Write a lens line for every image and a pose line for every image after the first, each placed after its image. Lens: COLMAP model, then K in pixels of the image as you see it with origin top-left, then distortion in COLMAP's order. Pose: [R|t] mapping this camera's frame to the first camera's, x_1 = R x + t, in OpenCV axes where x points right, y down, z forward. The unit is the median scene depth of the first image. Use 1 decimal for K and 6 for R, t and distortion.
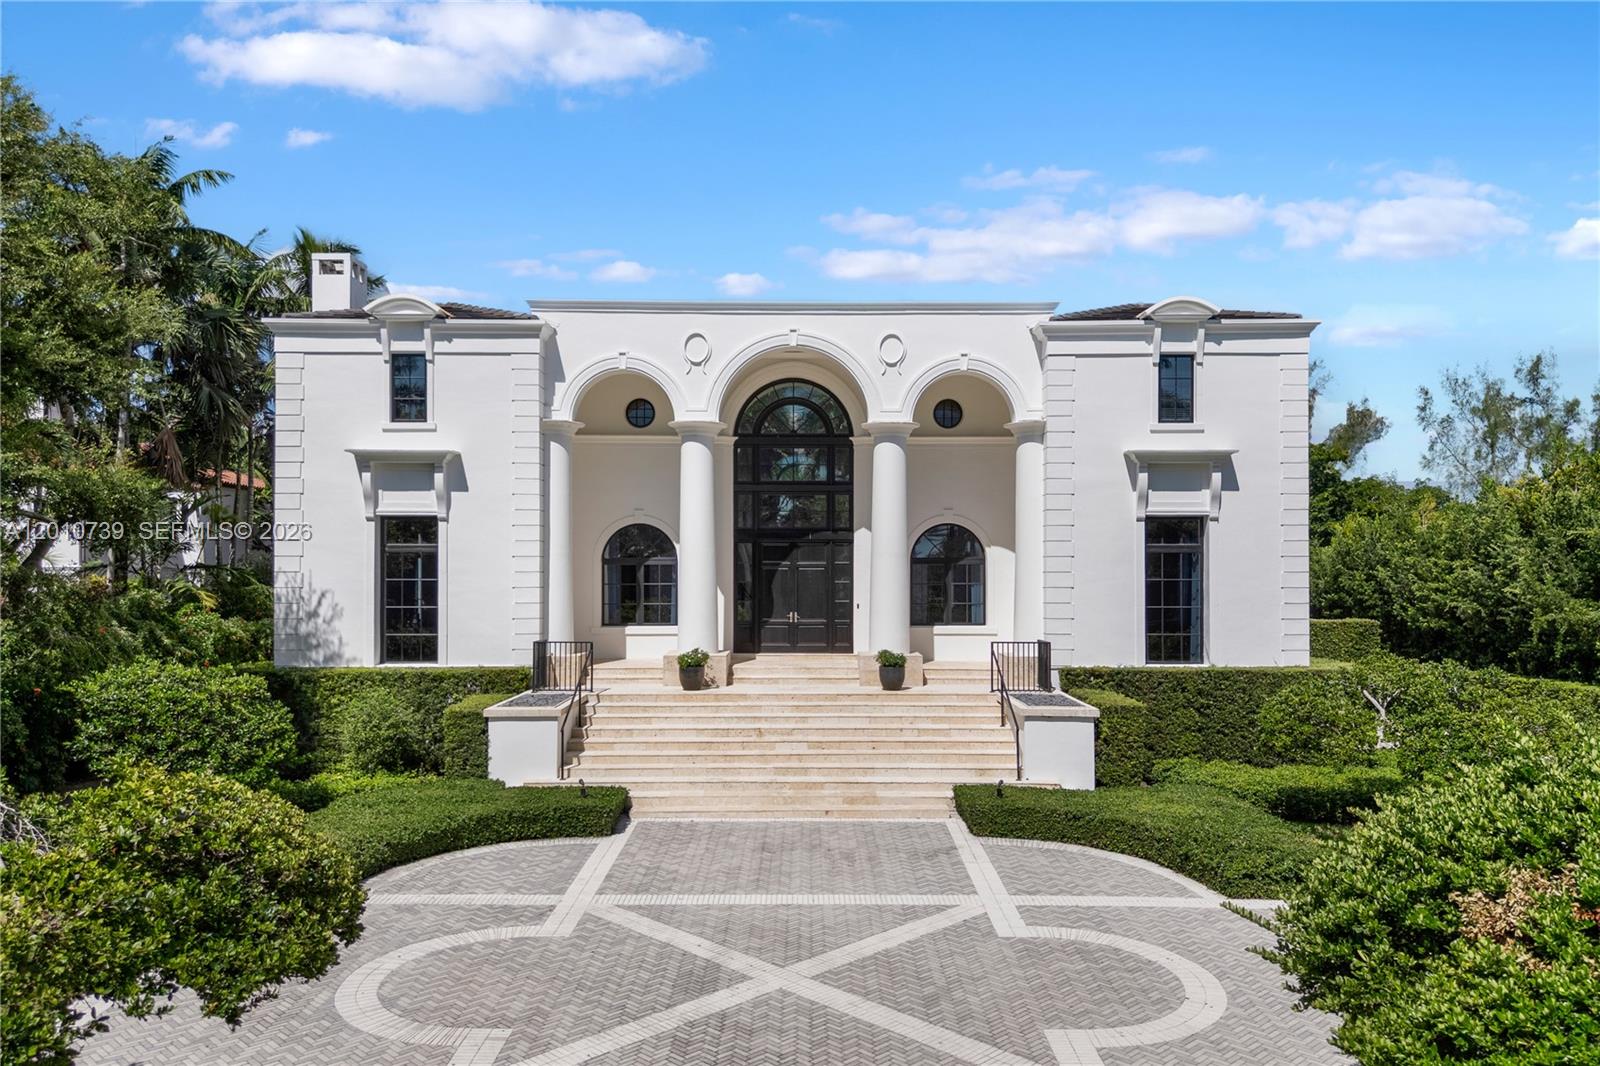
lens RADIAL K [[1172.8, 0, 800.0], [0, 1172.8, 533.0], [0, 0, 1]] dist [0.076585, -0.102769]
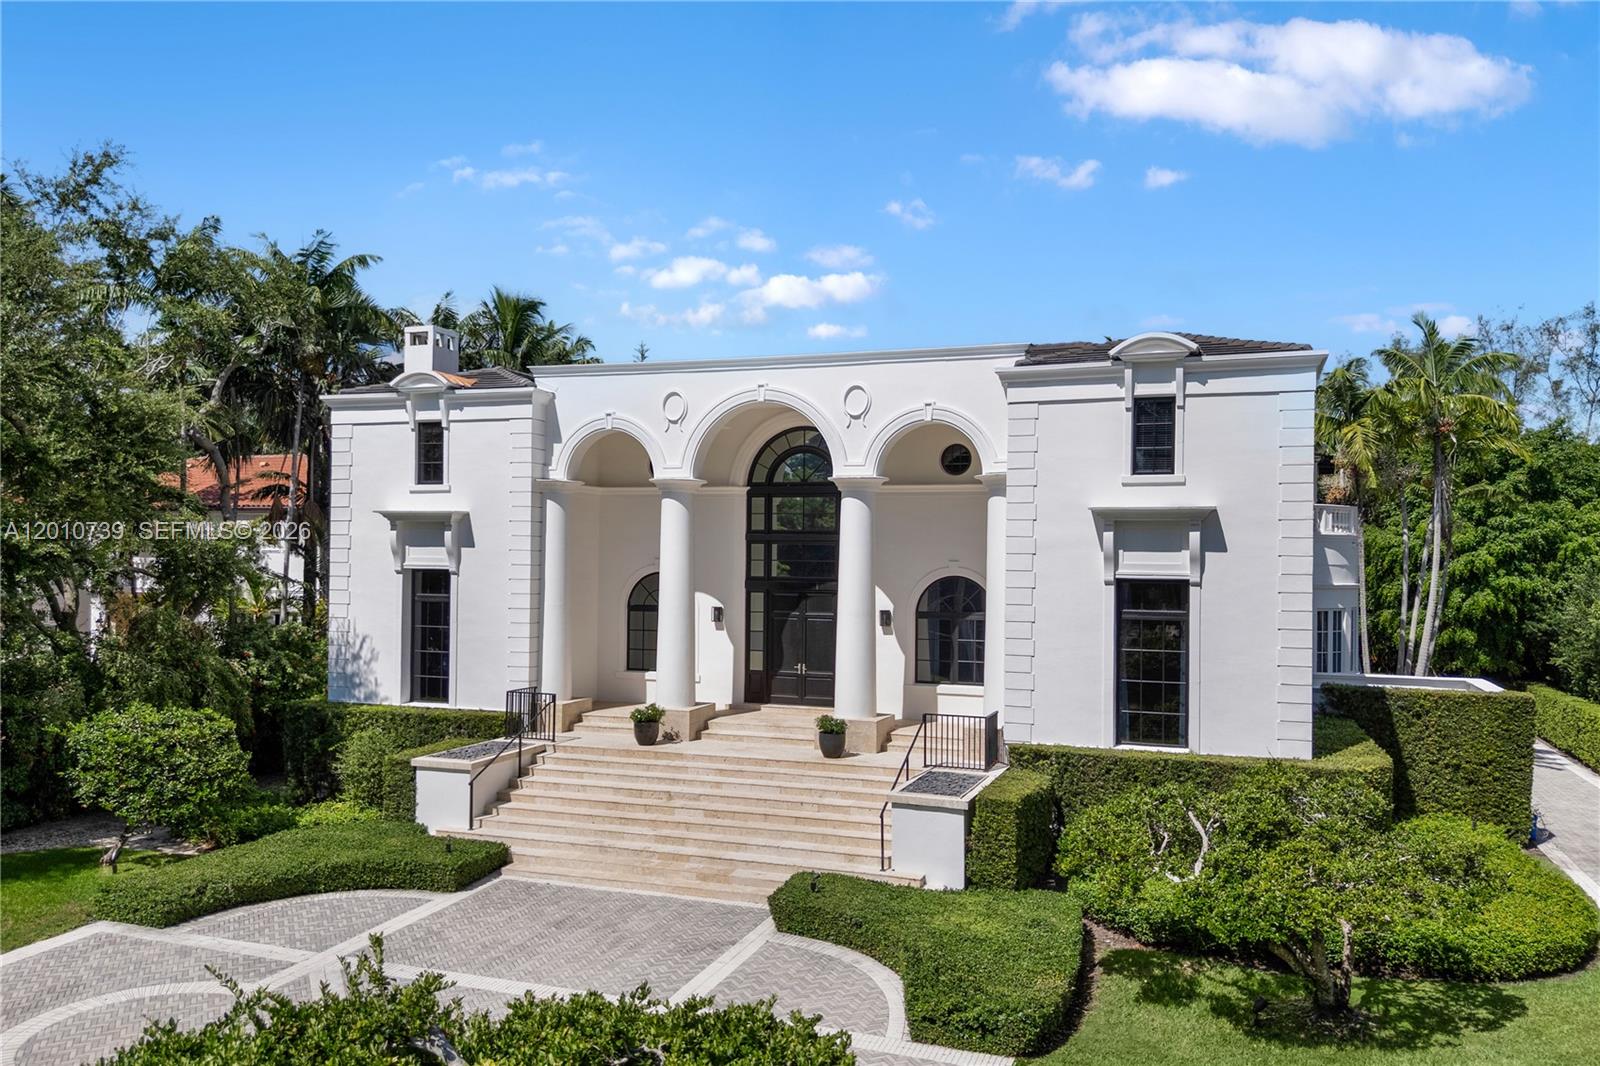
lens RADIAL K [[1191.9, 0, 800.0], [0, 1191.9, 533.0], [0, 0, 1]] dist [0.050303, -0.025942]
pose [[0.941132, 0.001082, -0.338037, 0.373525], [0.001121, 0.999979, 0.006322, -0.055525], [0.338036, -0.006329, 0.941112, 0.065732]]
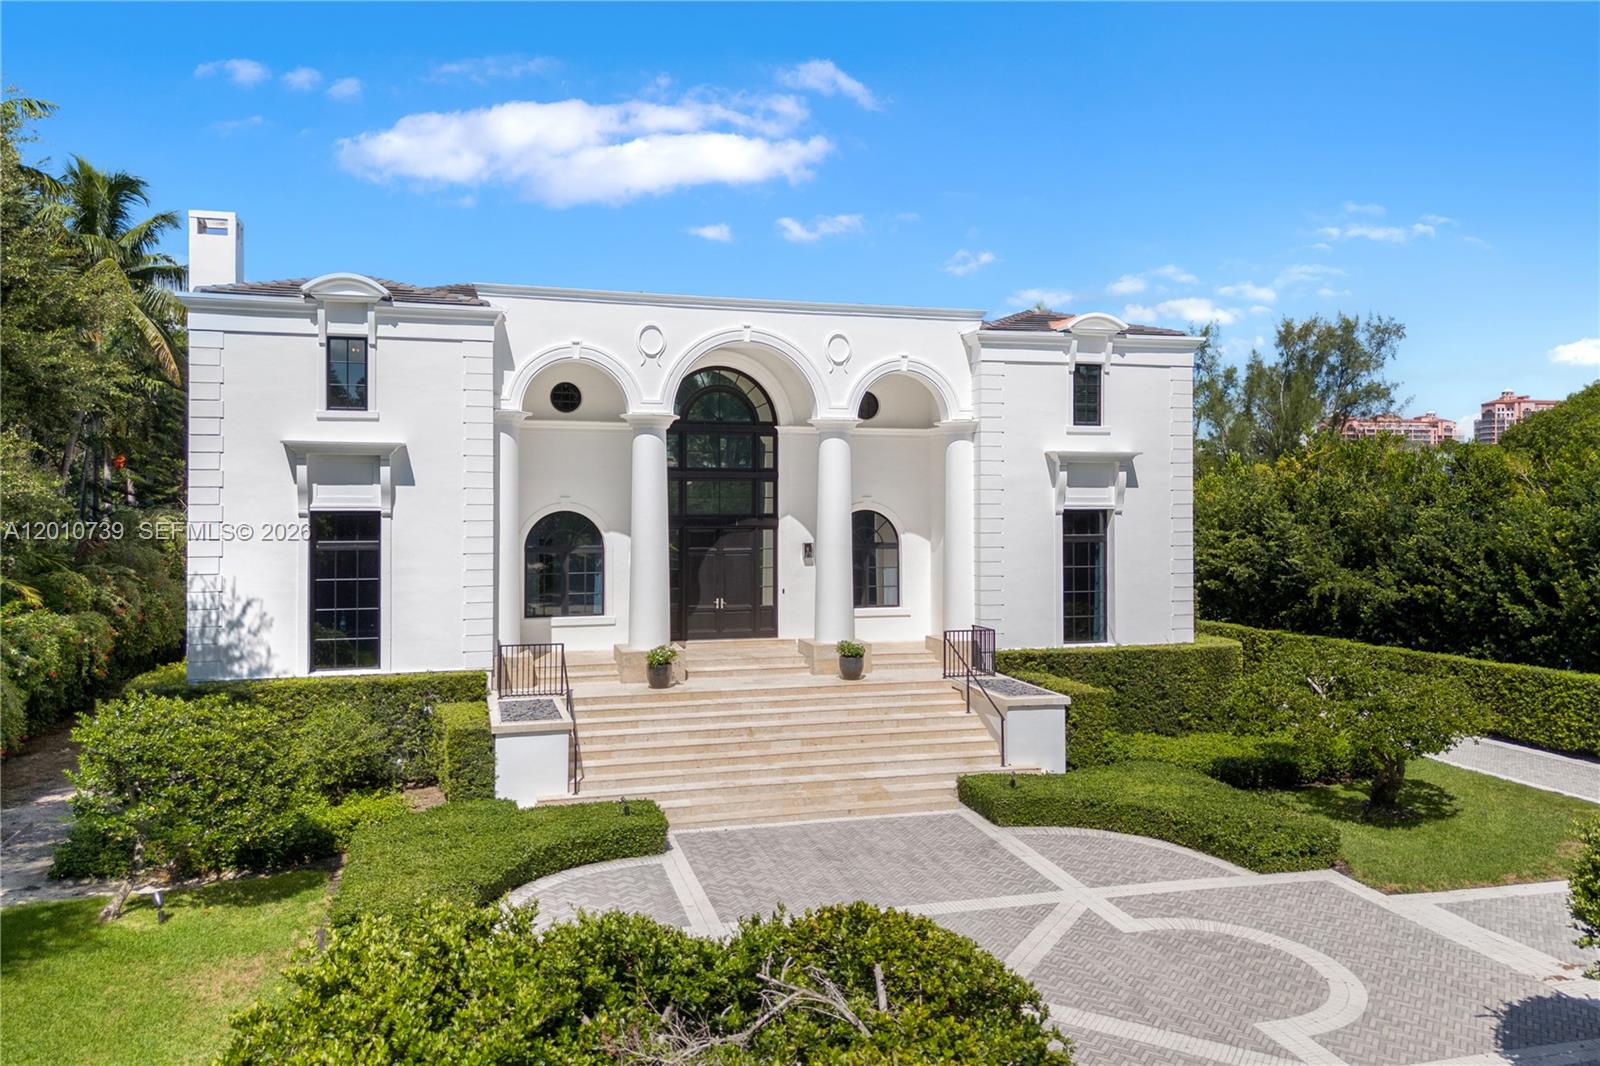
lens RADIAL K [[1189.4, 0, 801.1], [0, 1189.4, 460.4], [0, 0, 1]] dist [0.084654, -0.108374]
pose [[0.961636, 0.009162, 0.274176, -0.247887], [-0.008604, 0.999958, -0.003236, -0.054955], [-0.274194, 0.000753, 0.961674, -0.004976]]
